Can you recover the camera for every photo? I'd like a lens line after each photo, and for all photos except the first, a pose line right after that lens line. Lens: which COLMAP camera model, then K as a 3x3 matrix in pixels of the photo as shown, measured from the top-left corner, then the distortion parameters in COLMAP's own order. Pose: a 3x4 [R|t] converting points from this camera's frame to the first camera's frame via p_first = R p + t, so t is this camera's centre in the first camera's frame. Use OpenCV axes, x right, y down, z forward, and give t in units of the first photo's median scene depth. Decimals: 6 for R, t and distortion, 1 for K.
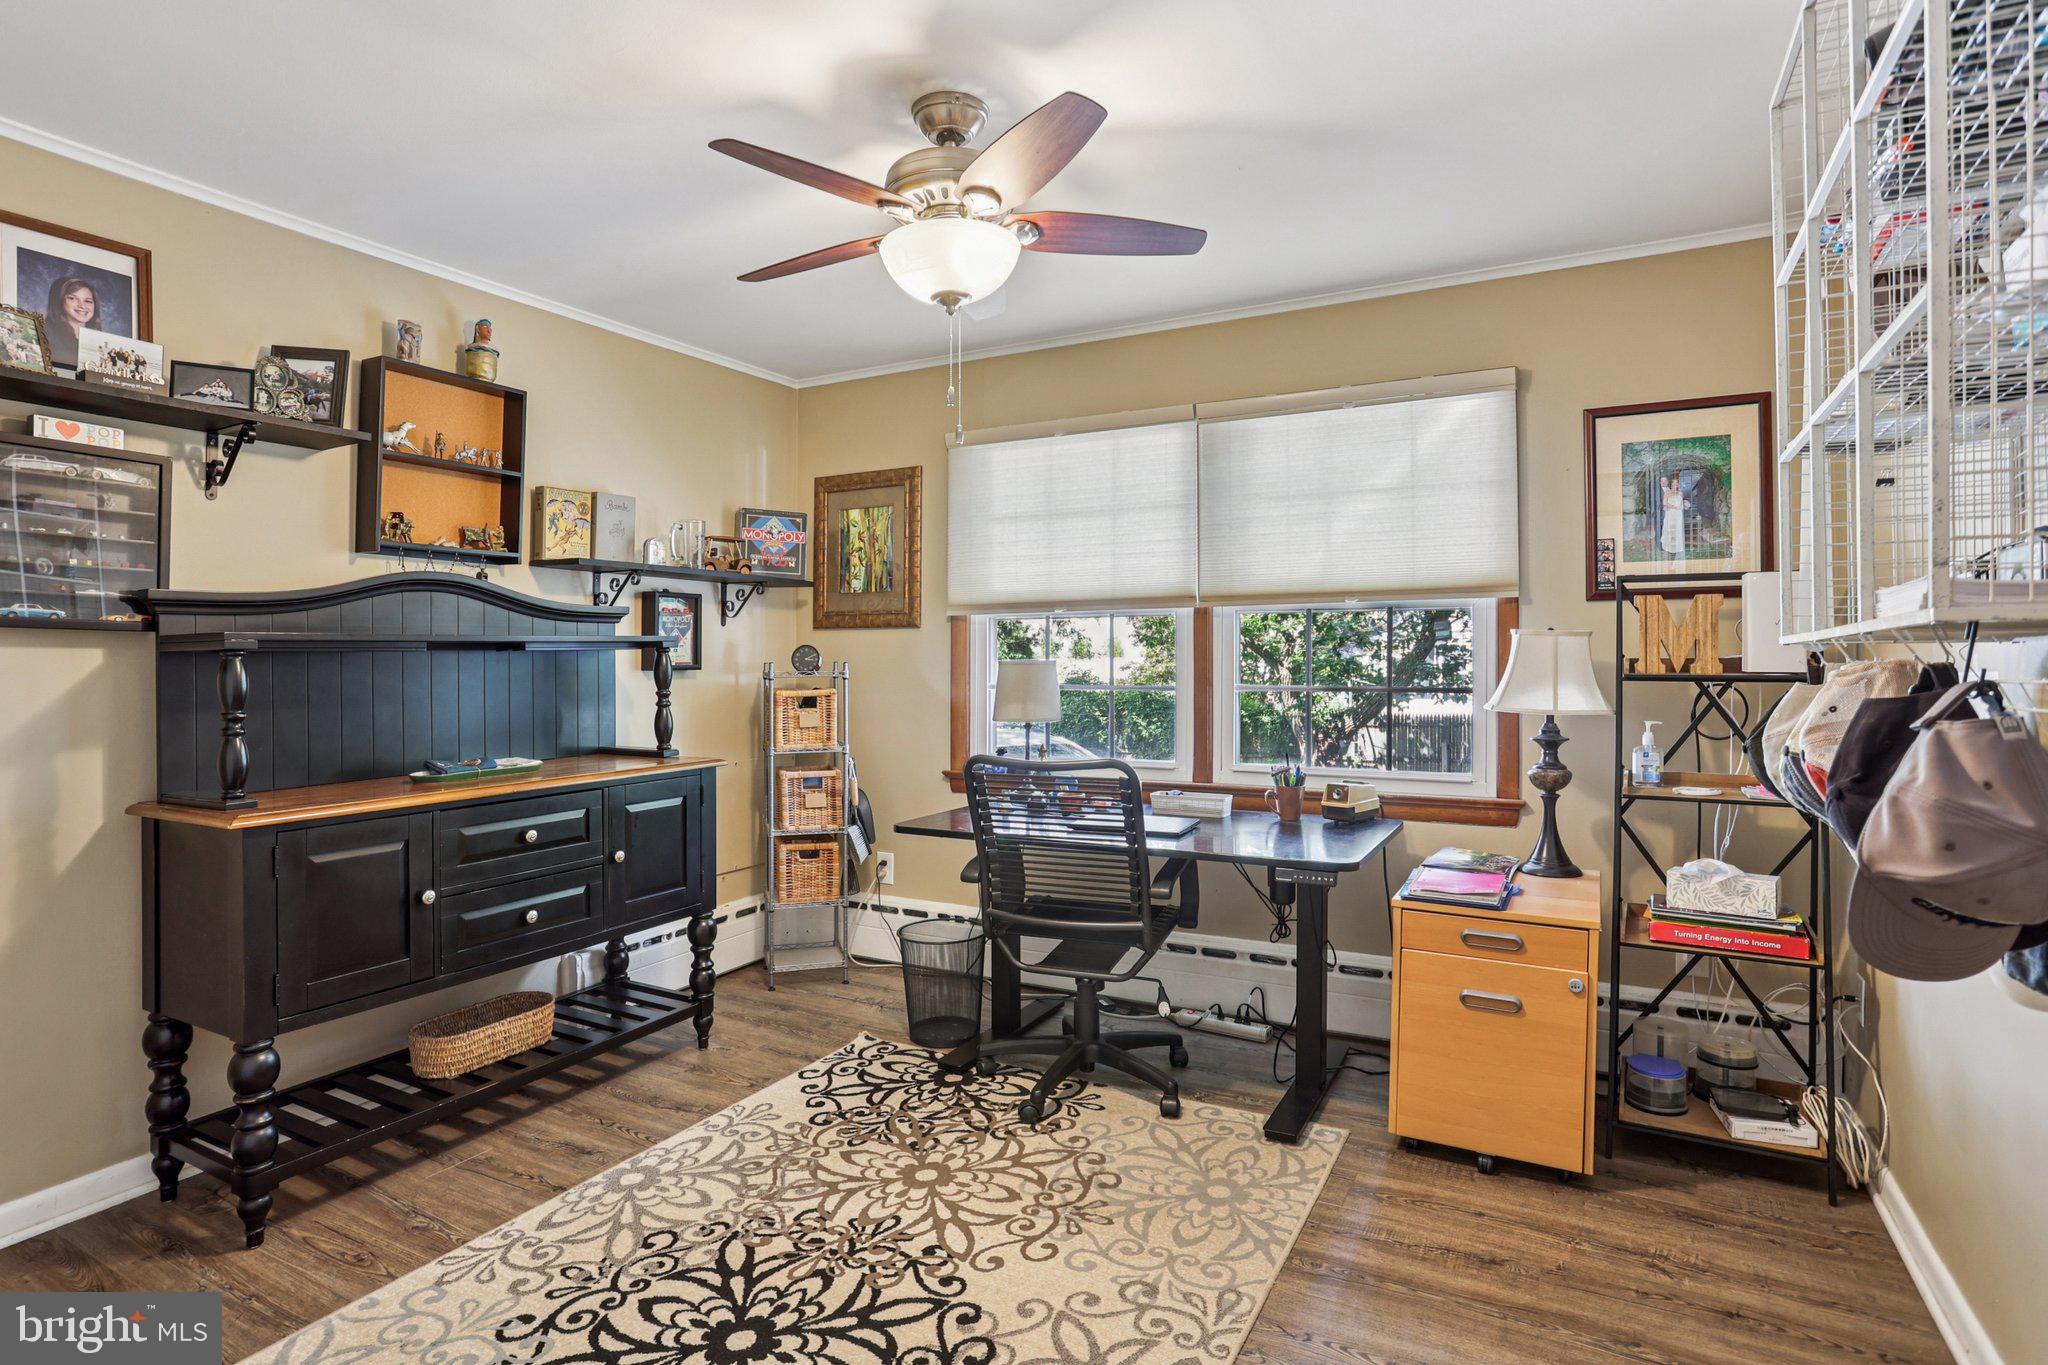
lens RADIAL K [[1062.5, 0, 996.4], [0, 1062.5, 641.2], [0, 0, 1]] dist [-0.070712, 0.030248]
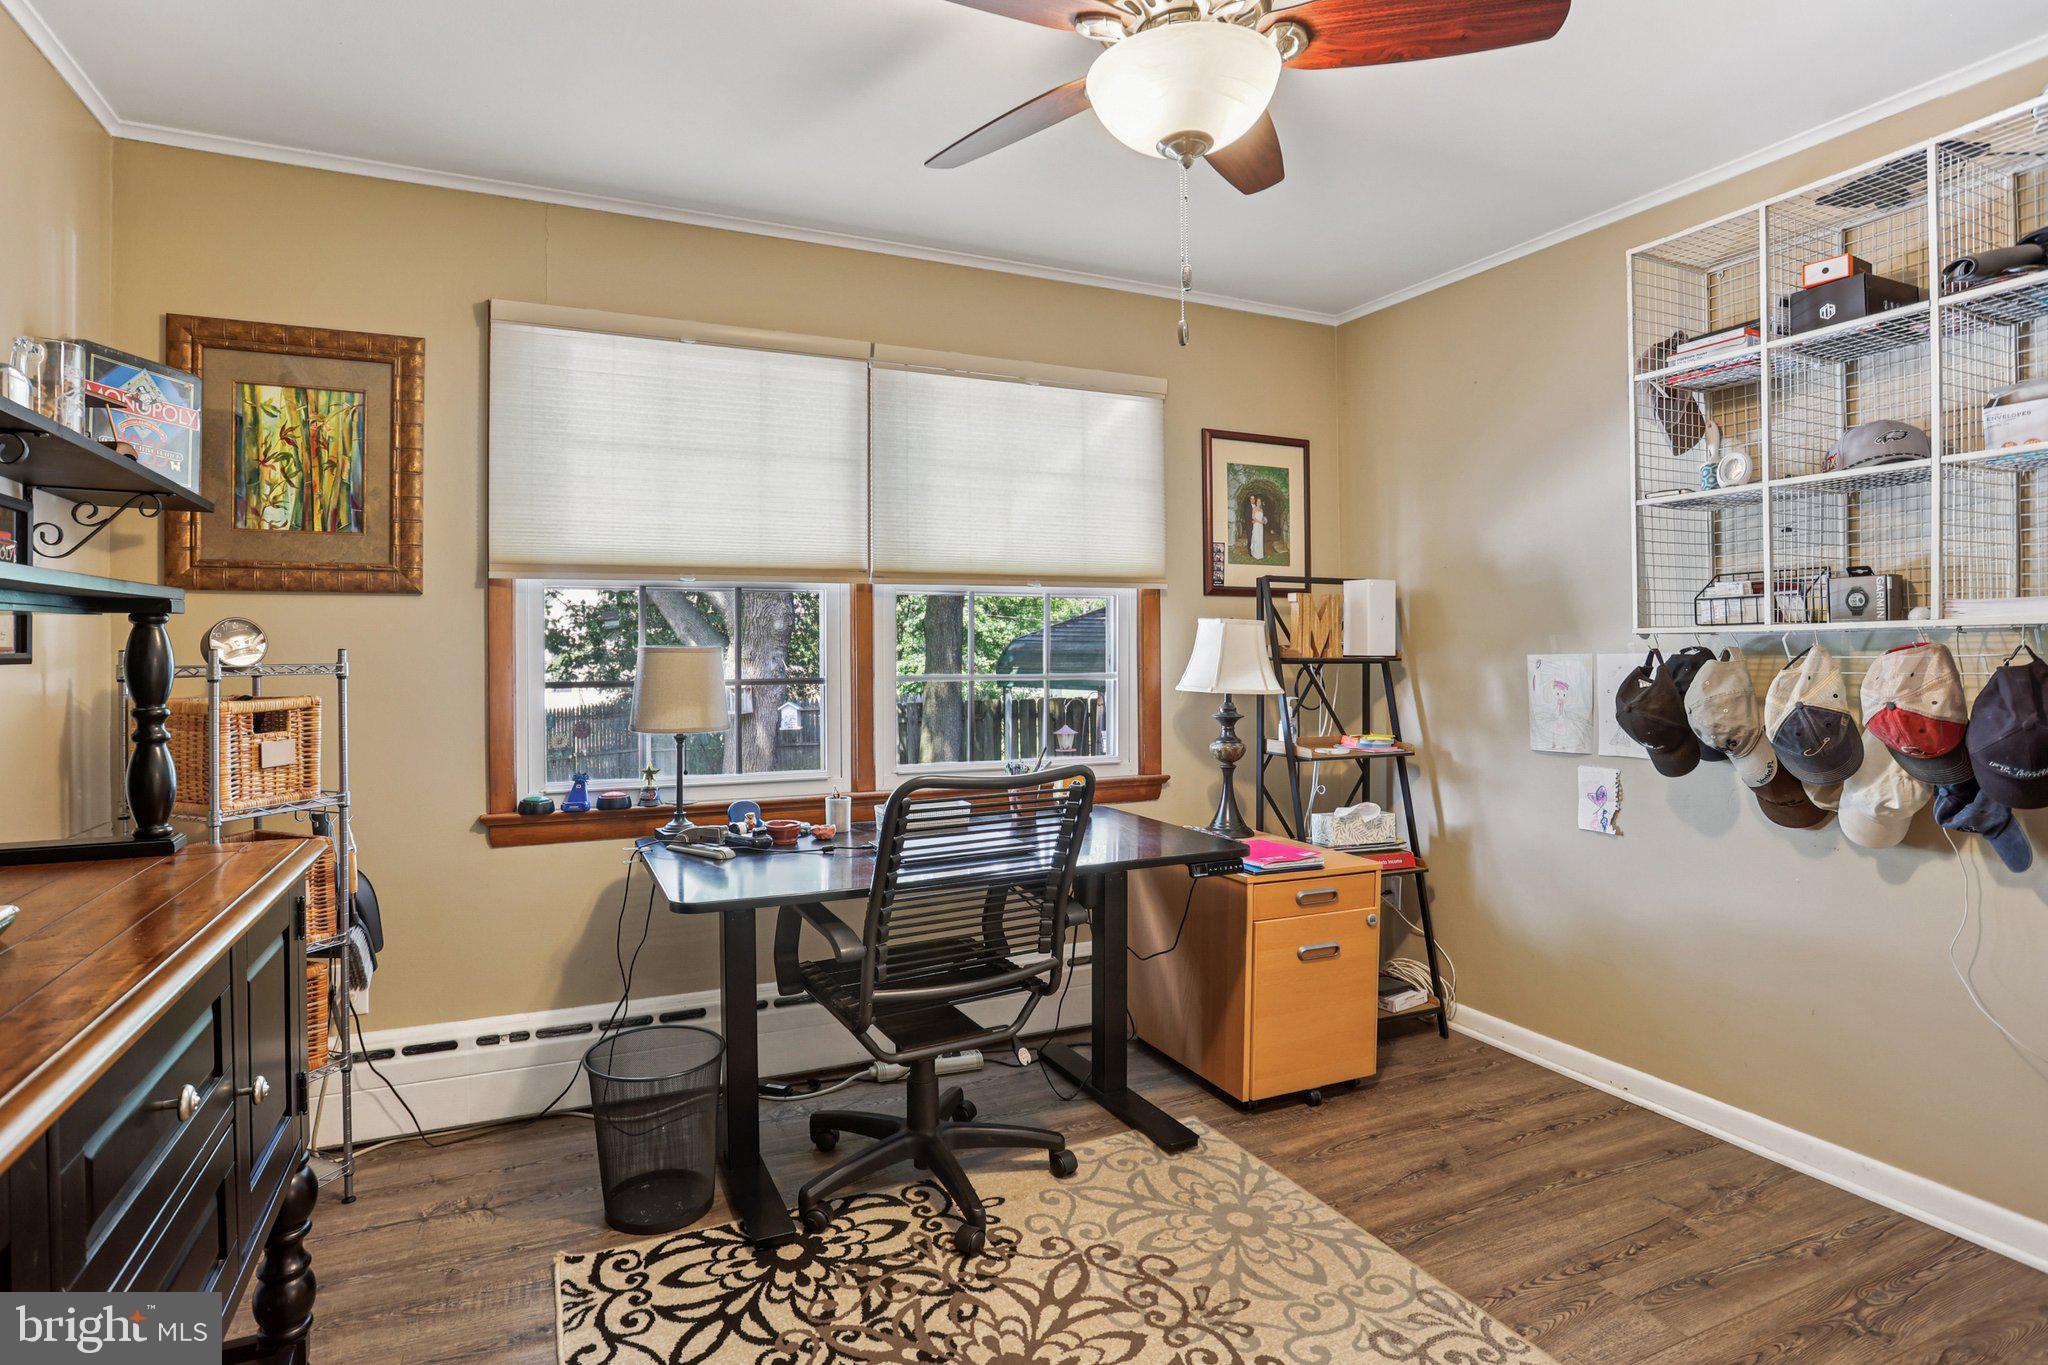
lens RADIAL K [[1062.5, 0, 1051.6], [0, 1062.5, 640.7], [0, 0, 1]] dist [-0.070712, 0.030248]
pose [[0.582136, 0.006118, 0.813068, -0.491366], [-0.013278, 0.999910, 0.001983, 0.011599], [-0.812983, -0.011951, 0.582165, 0.464956]]
